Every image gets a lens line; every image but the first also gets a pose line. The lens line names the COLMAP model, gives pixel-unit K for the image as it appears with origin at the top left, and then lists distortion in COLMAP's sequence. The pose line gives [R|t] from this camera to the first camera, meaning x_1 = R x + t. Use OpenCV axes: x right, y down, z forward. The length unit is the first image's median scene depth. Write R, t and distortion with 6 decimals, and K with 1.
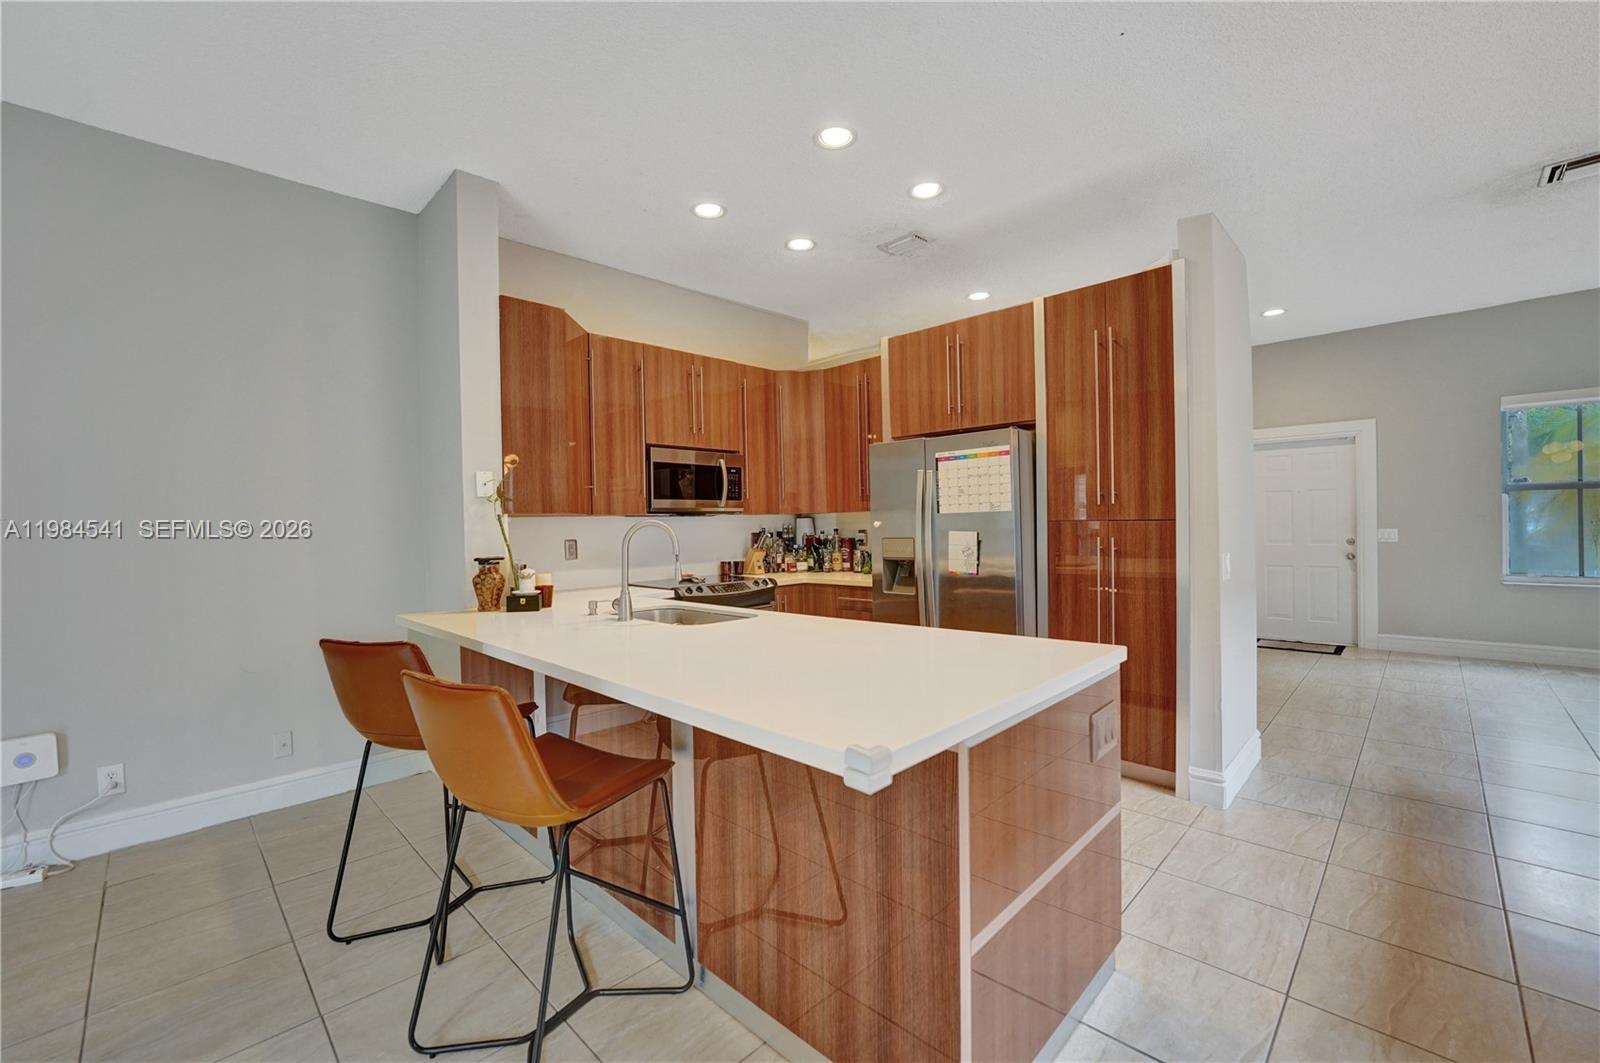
lens RADIAL K [[650.8, 0, 799.0], [0, 650.8, 529.7], [0, 0, 1]] dist [-0.023051, 0.000247]
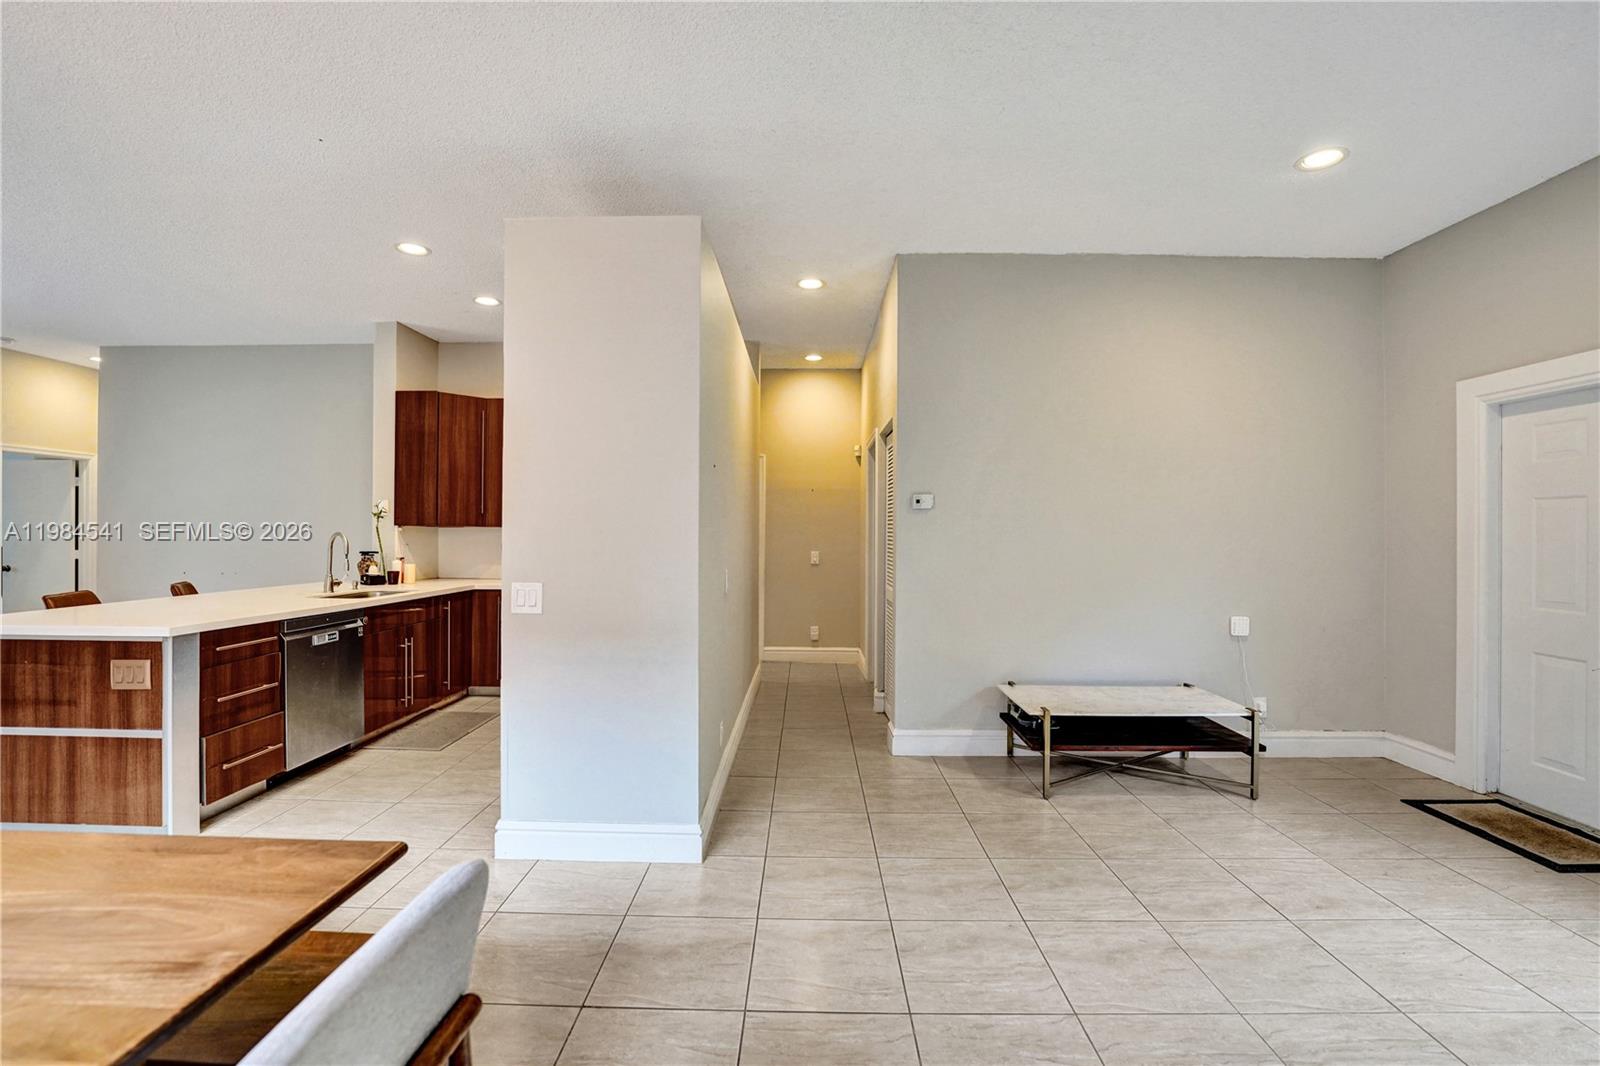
lens RADIAL K [[678.3, 0, 794.6], [0, 678.3, 529.5], [0, 0, 1]] dist [-0.024732, 0.000555]
pose [[0.690221, 0.020838, -0.723299, 1.209095], [-0.027129, 0.999628, 0.002910, -0.038593], [0.723090, 0.017614, 0.690529, 0.465792]]
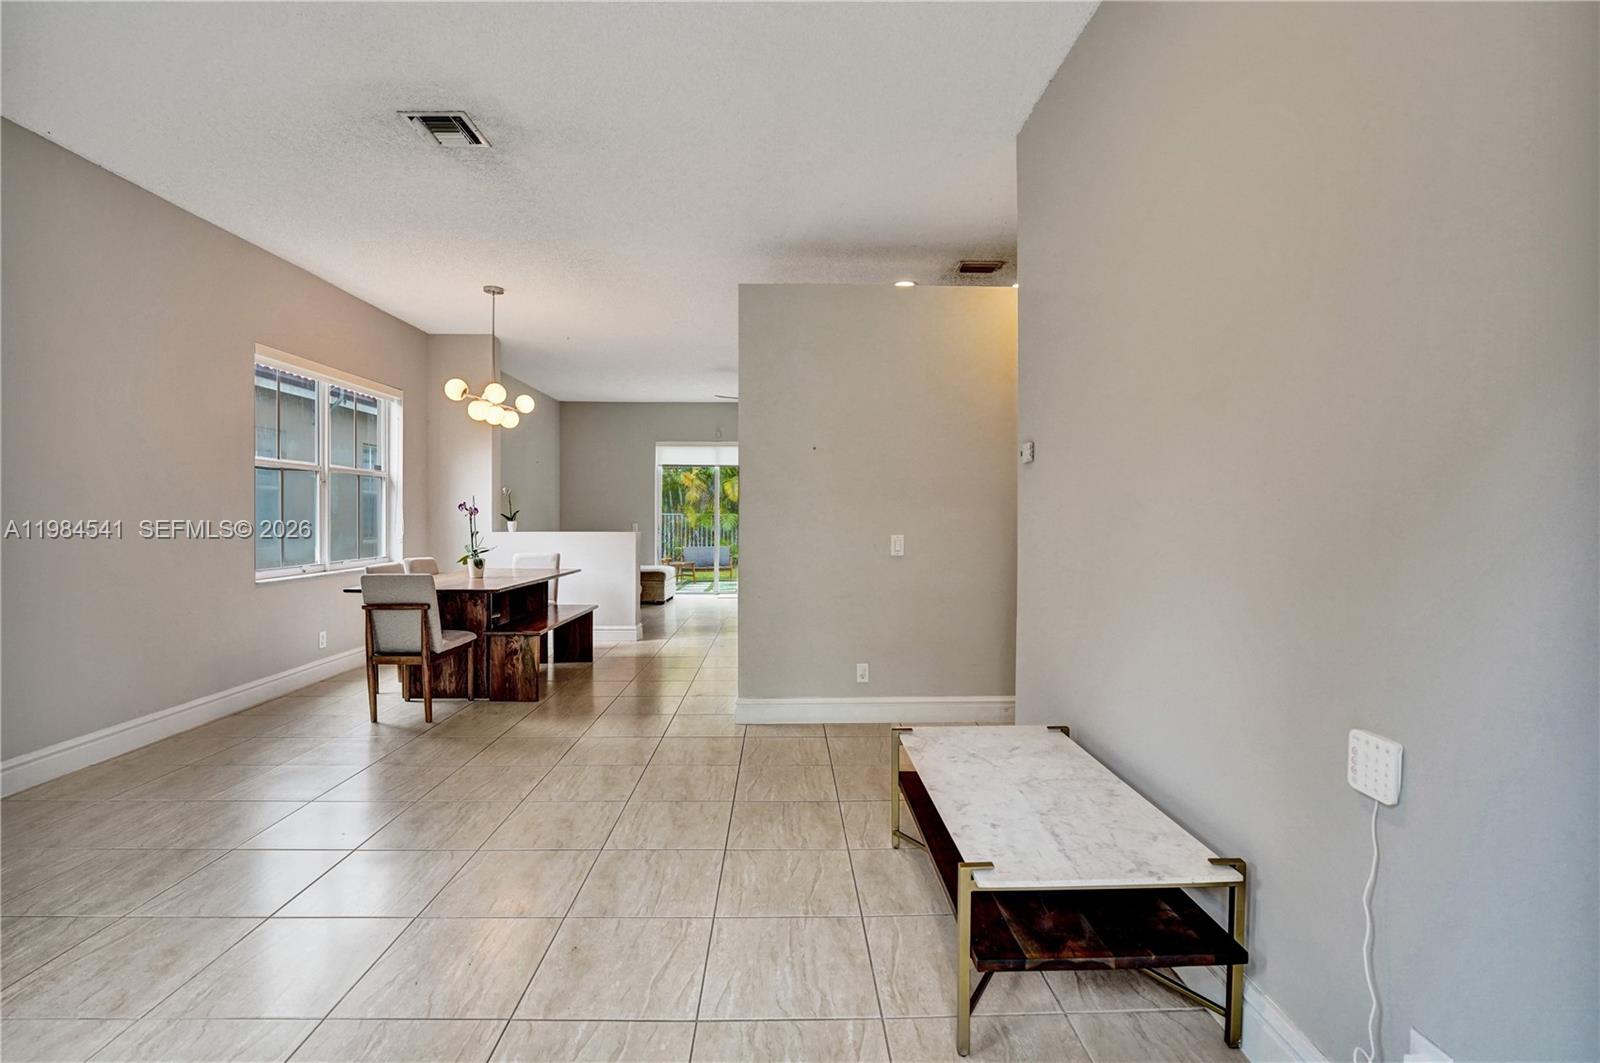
lens RADIAL K [[714.2, 0, 800.0], [0, 714.2, 531.5], [0, 0, 1]] dist [-0.015490, 0.000096]
pose [[-0.689946, 0.036218, -0.722954, 1.360840], [0.004329, 0.998936, 0.045912, -0.033868], [0.723848, 0.028547, -0.689368, 1.717087]]
